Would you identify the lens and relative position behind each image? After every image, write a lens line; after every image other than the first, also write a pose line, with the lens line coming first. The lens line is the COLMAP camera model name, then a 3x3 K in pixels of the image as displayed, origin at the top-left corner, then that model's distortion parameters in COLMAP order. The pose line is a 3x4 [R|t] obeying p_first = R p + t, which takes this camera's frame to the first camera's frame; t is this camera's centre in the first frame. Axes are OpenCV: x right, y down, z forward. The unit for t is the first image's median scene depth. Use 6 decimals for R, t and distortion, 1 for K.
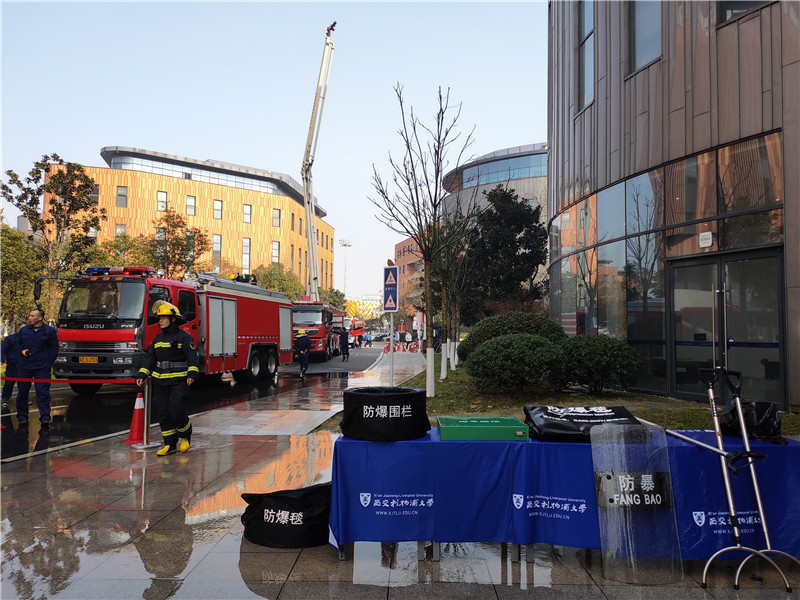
lens RADIAL K [[582.2, 0, 402.1], [0, 582.2, 302.2], [0, 0, 1]] dist [0.054149, -0.057798]
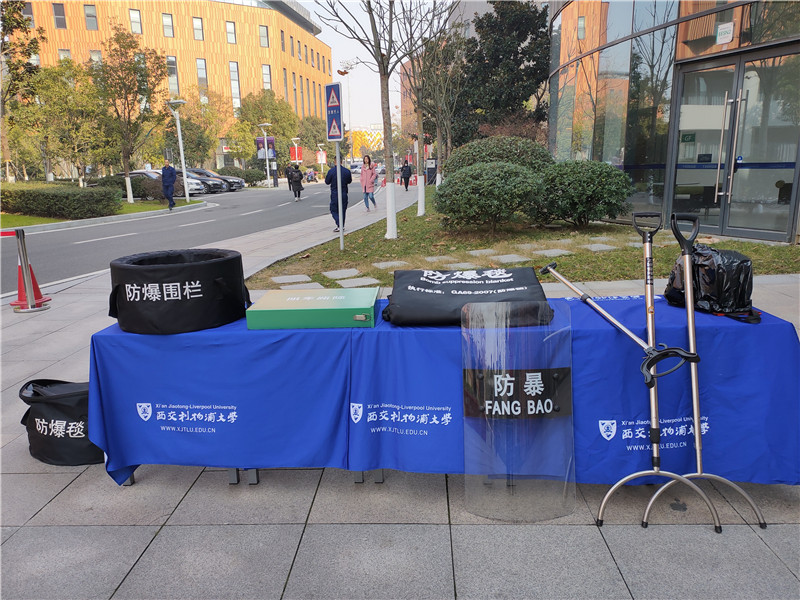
lens RADIAL K [[582.2, 0, 402.1], [0, 582.2, 302.2], [0, 0, 1]] dist [0.054149, -0.057798]
pose [[0.999283, -0.025439, -0.028042, 0.094098], [0.032298, 0.959231, 0.280771, 0.006115], [0.019756, -0.281475, 0.959365, 0.122160]]
